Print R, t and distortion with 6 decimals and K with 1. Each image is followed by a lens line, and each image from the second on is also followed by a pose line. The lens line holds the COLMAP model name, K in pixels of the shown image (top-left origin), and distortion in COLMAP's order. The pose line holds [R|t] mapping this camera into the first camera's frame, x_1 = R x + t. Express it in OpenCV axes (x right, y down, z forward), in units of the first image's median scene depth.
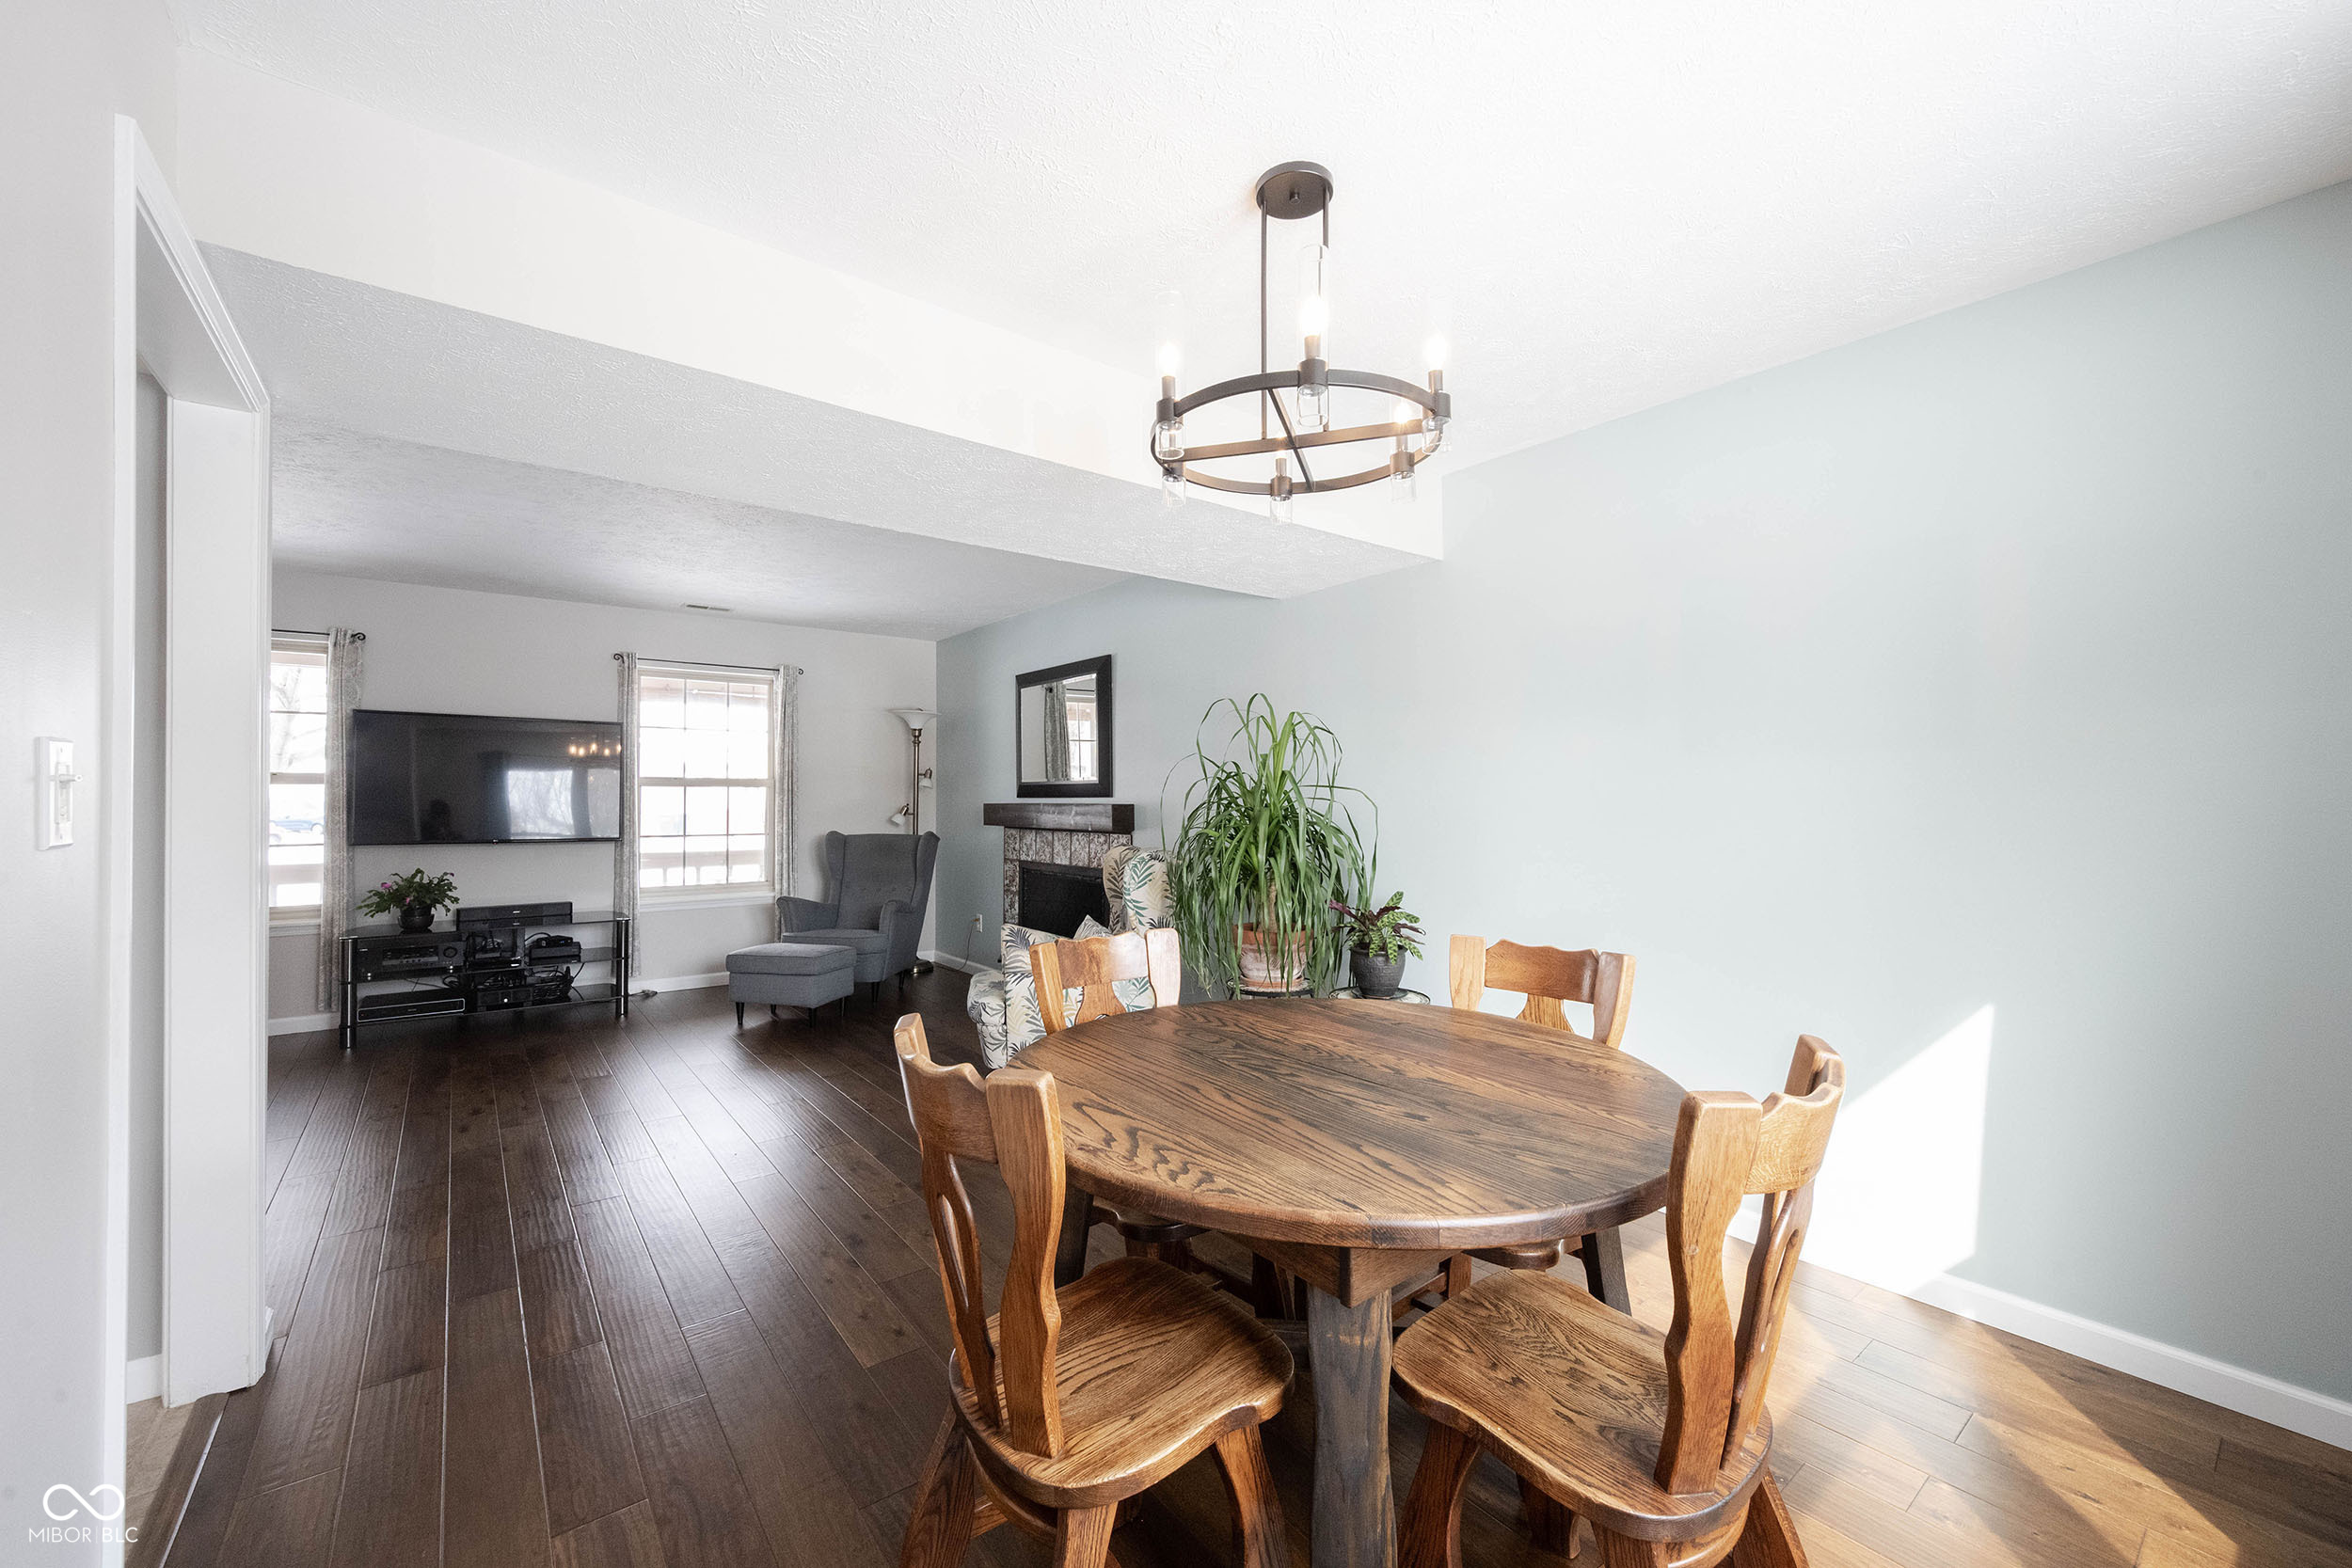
lens RADIAL K [[909.7, 0, 1176.0], [0, 909.7, 784.0], [0, 0, 1]] dist [0.000114, 0.000066]
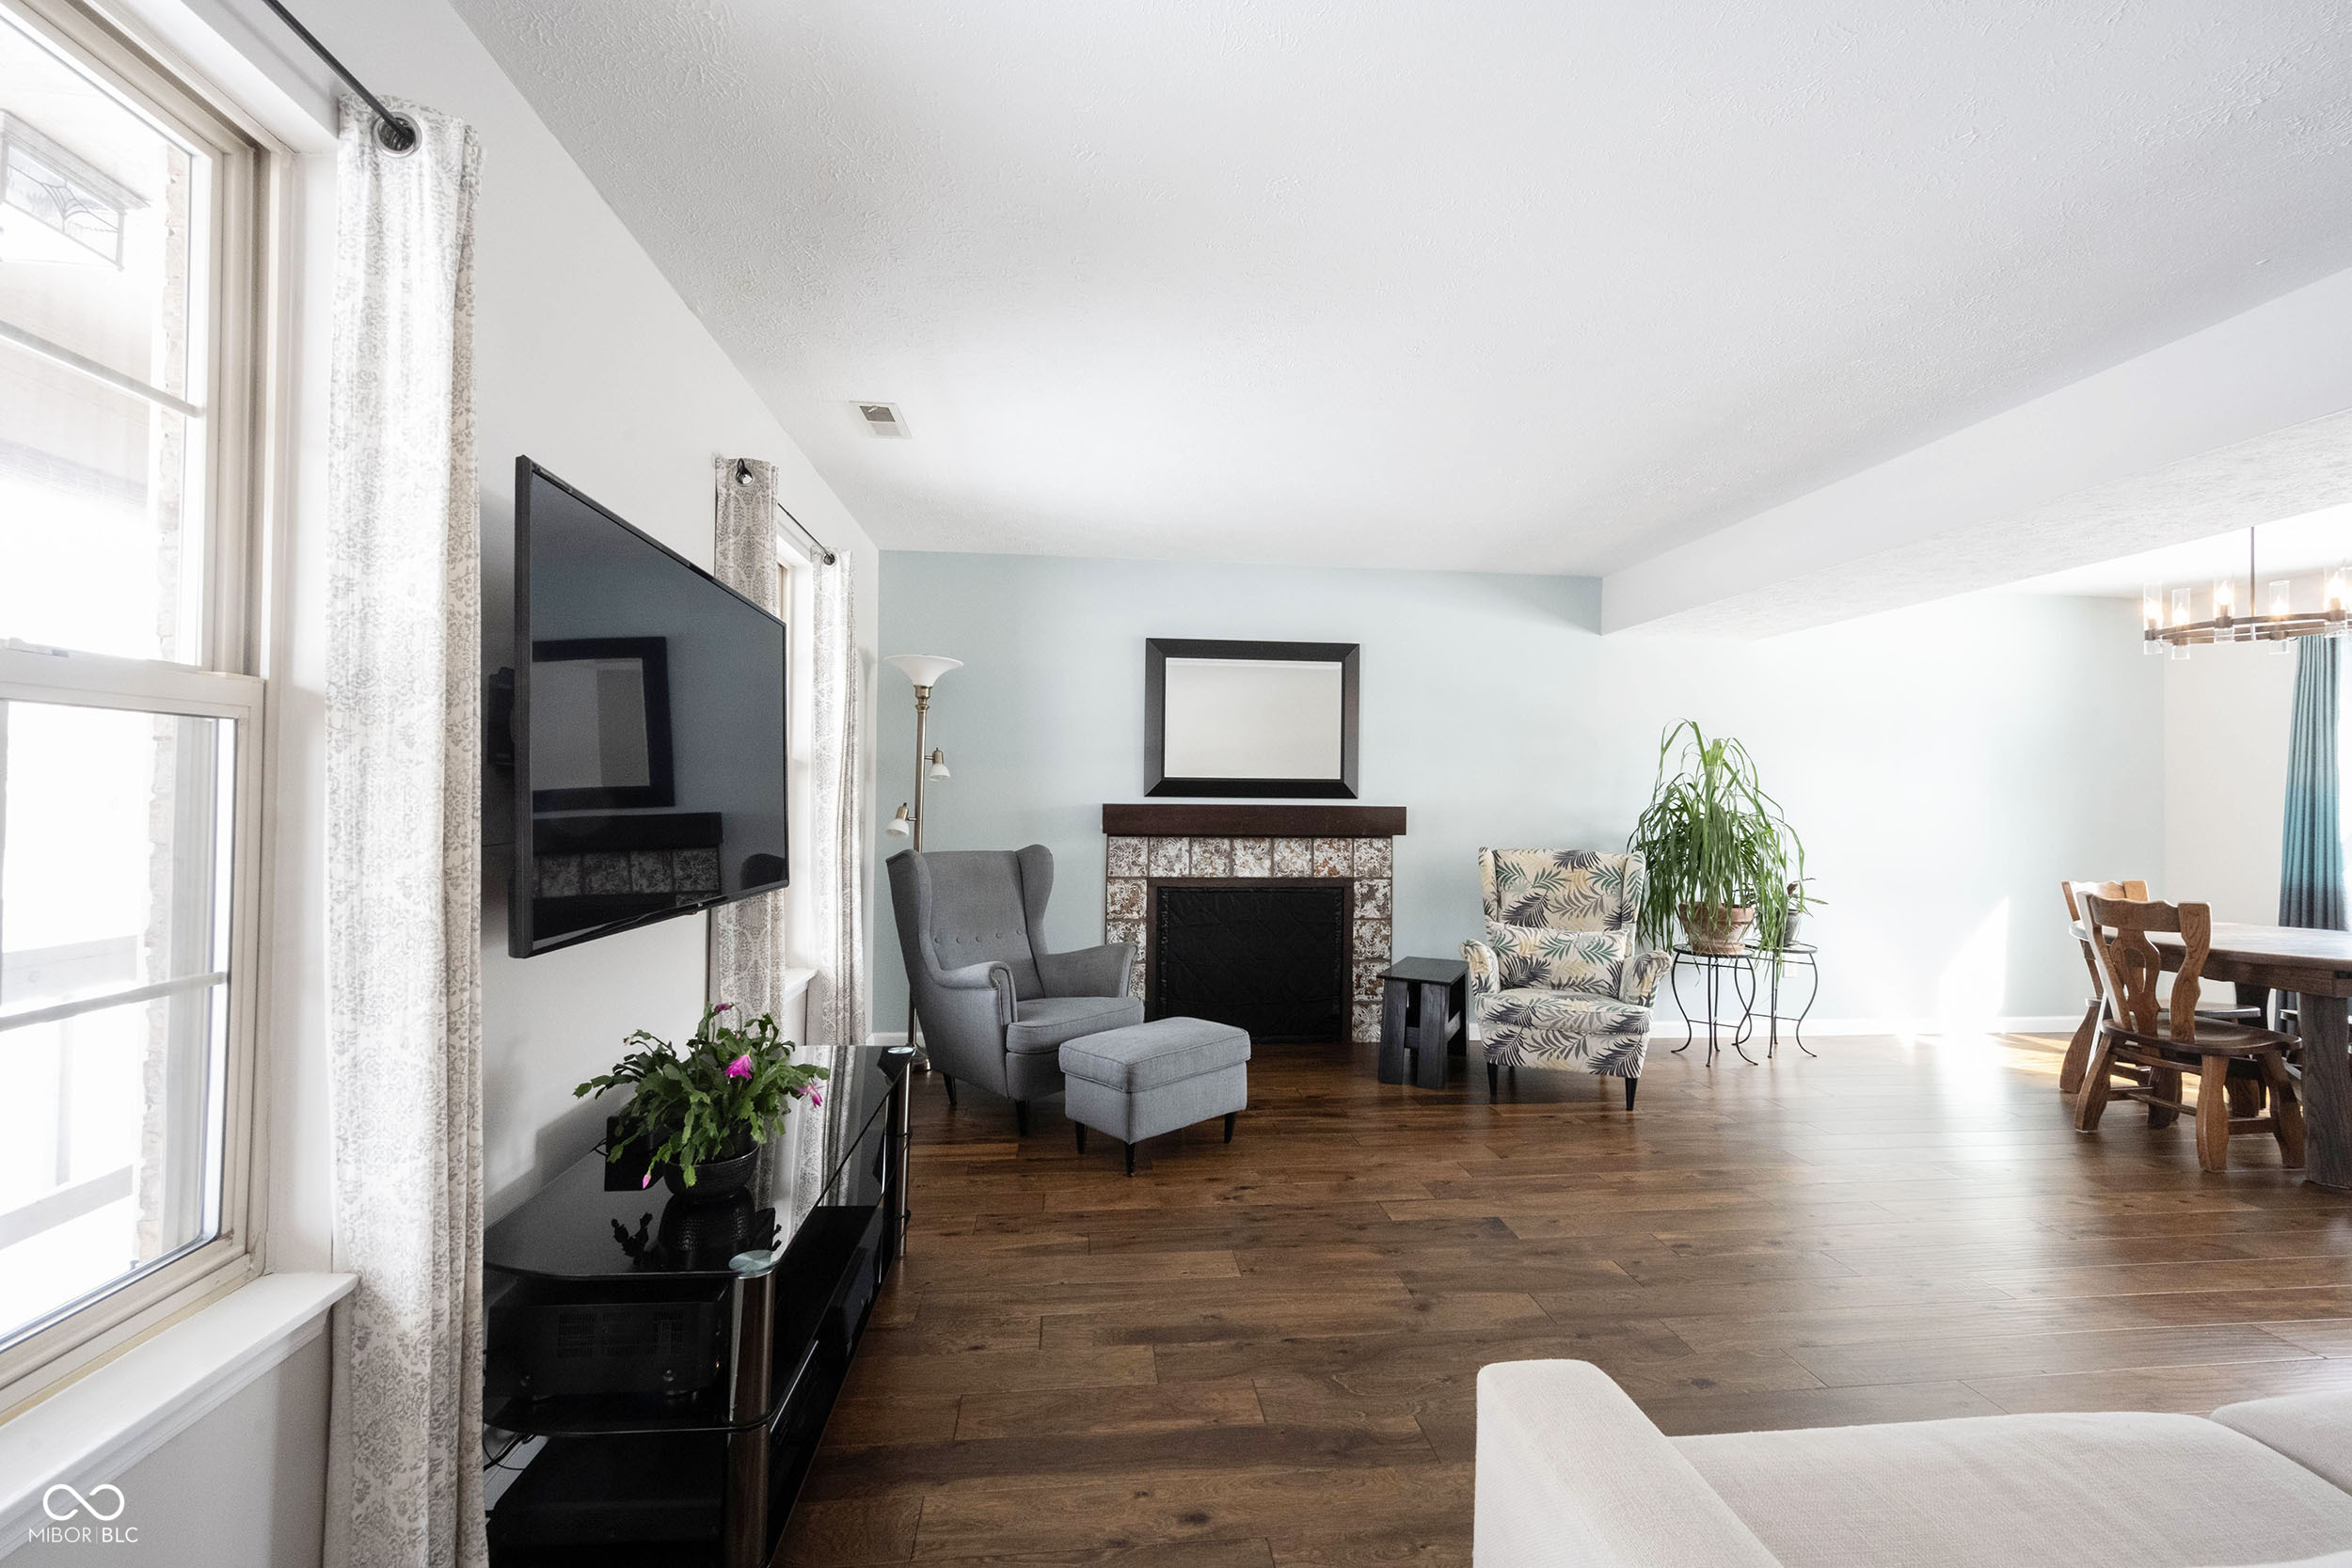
lens RADIAL K [[941.0, 0, 1176.0], [0, 941.0, 784.0], [0, 0, 1]] dist [0.000676, 0.000152]
pose [[0.535673, 0.019260, 0.844206, -0.890203], [-0.021761, 0.999723, -0.009000, 0.011800], [-0.844145, -0.013550, 0.535943, 0.588237]]
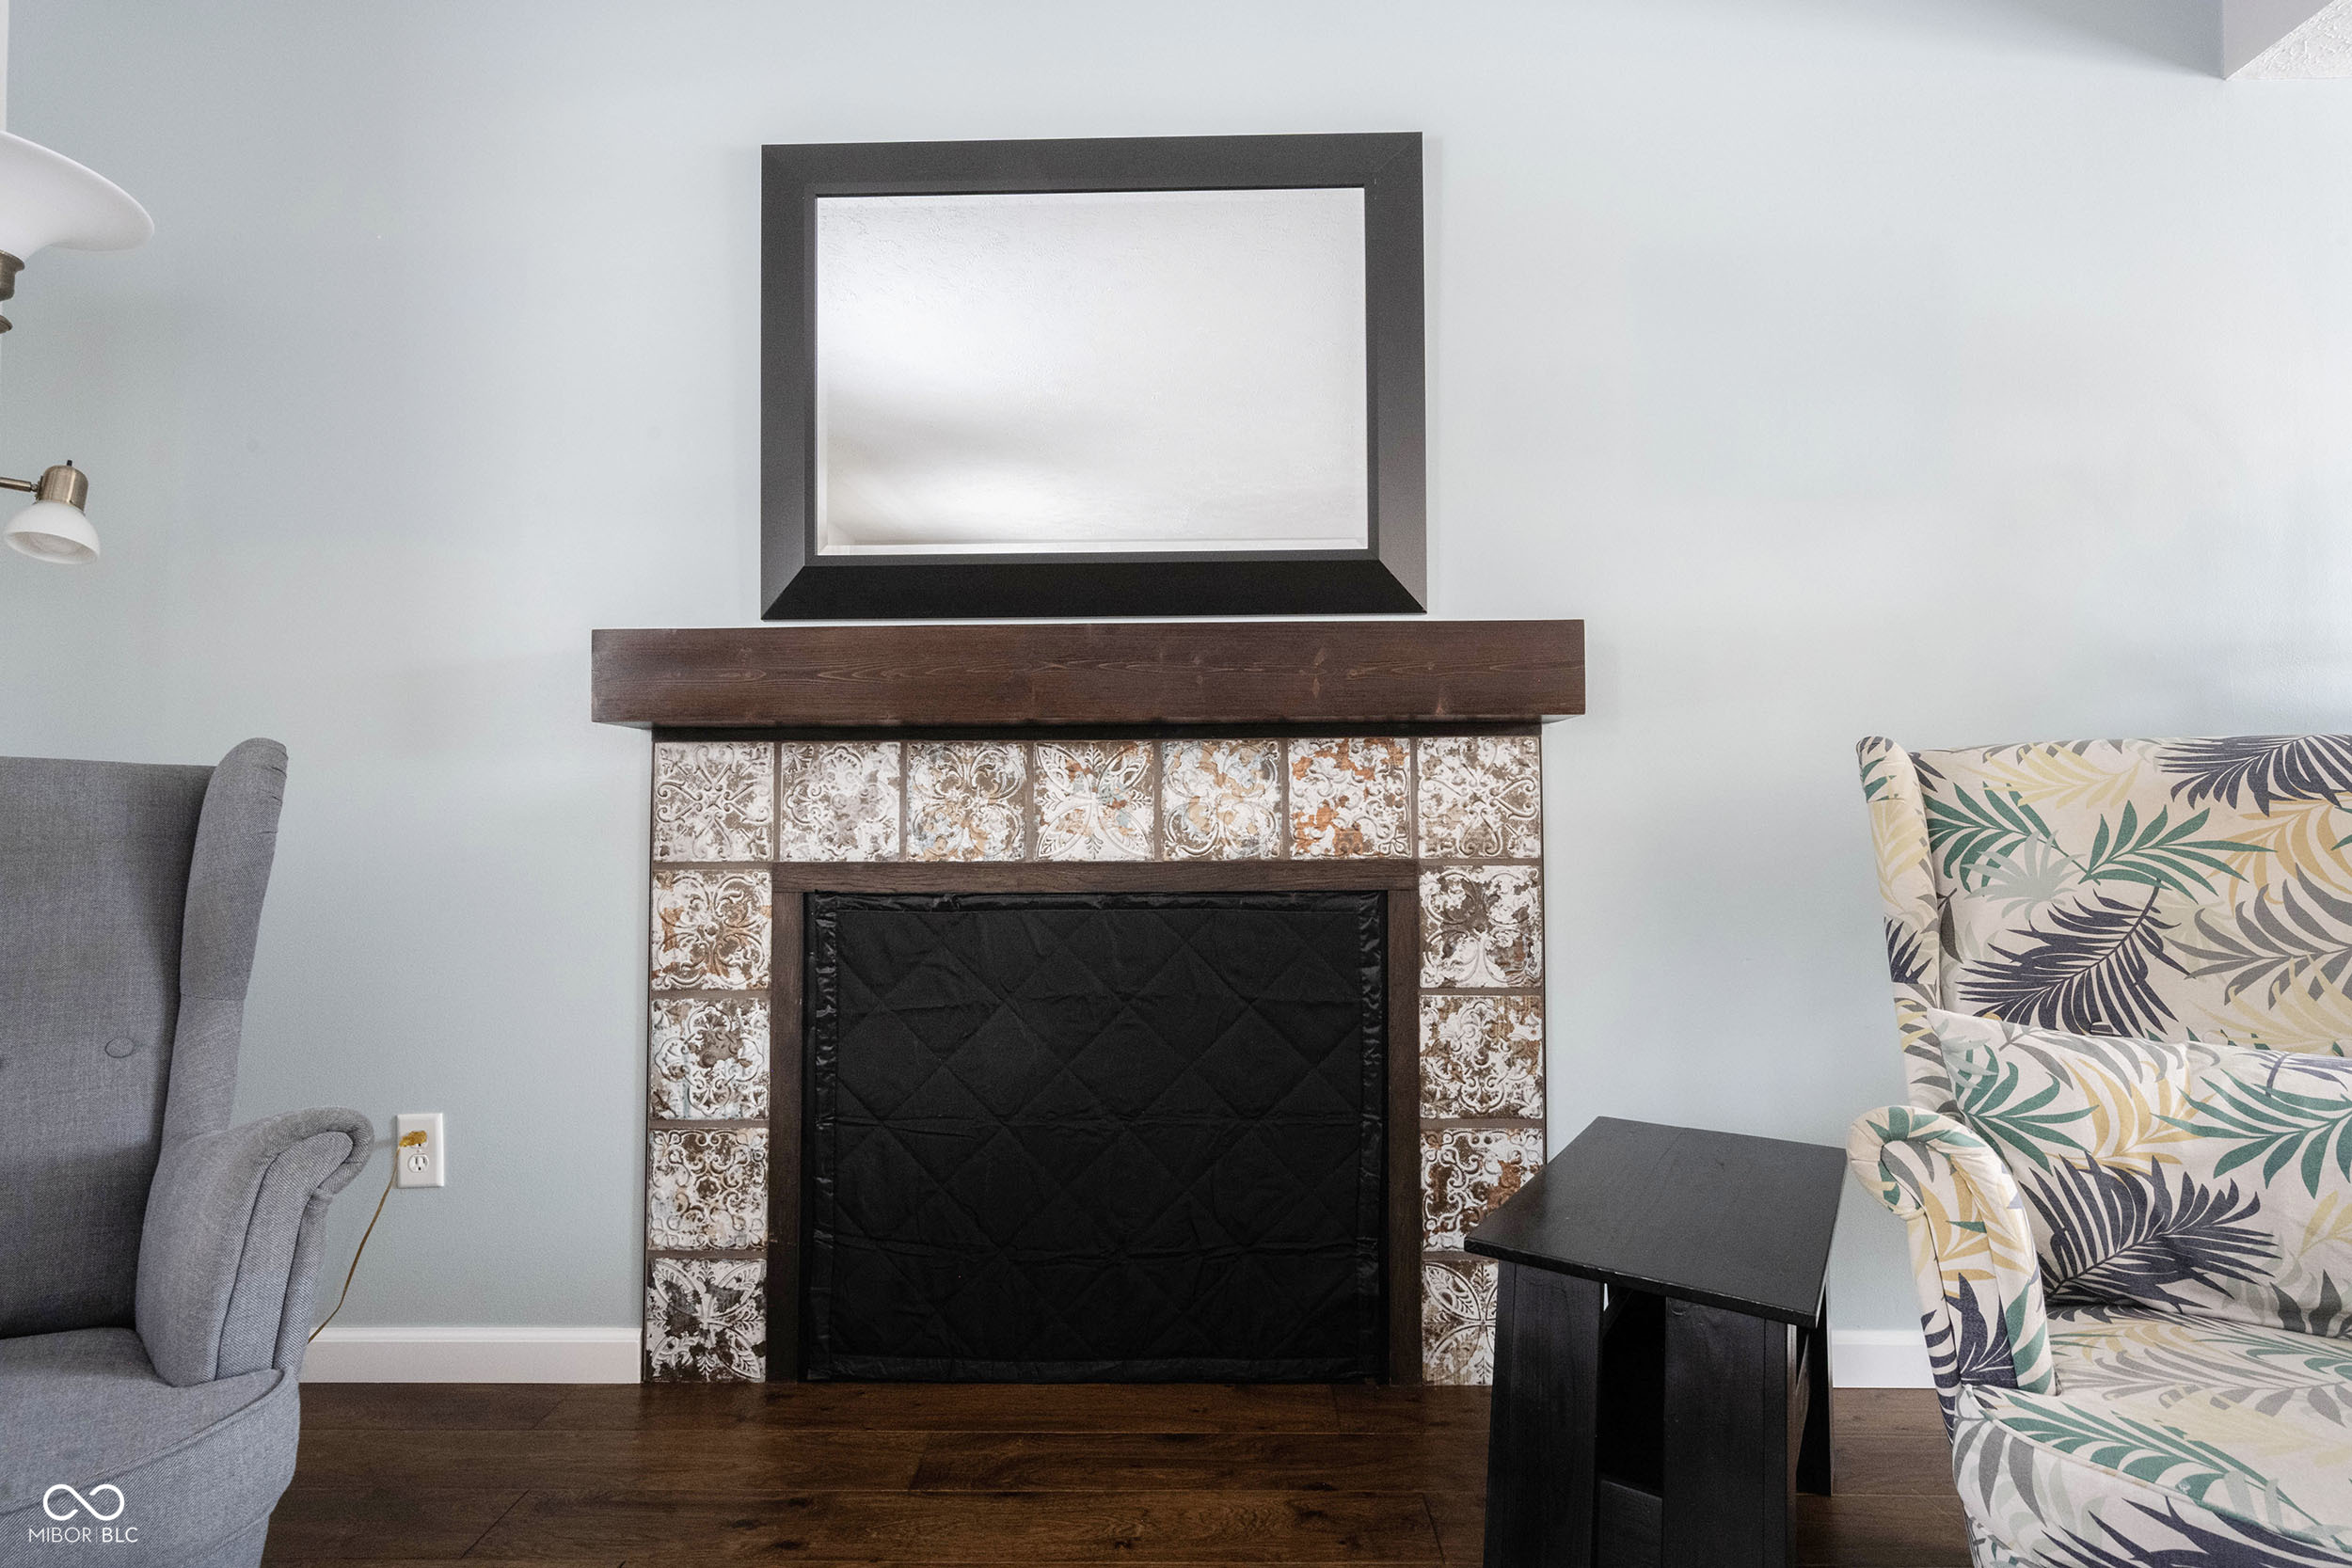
lens RADIAL K [[1110.1, 0, 1176.0], [0, 1110.1, 784.0], [0, 0, 1]] dist [-0.001207, 0.000765]
pose [[0.632419, 0.022908, 0.774288, -0.364278], [-0.005343, 0.999668, -0.025211, 0.073127], [-0.774608, 0.011807, 0.632331, 0.763192]]
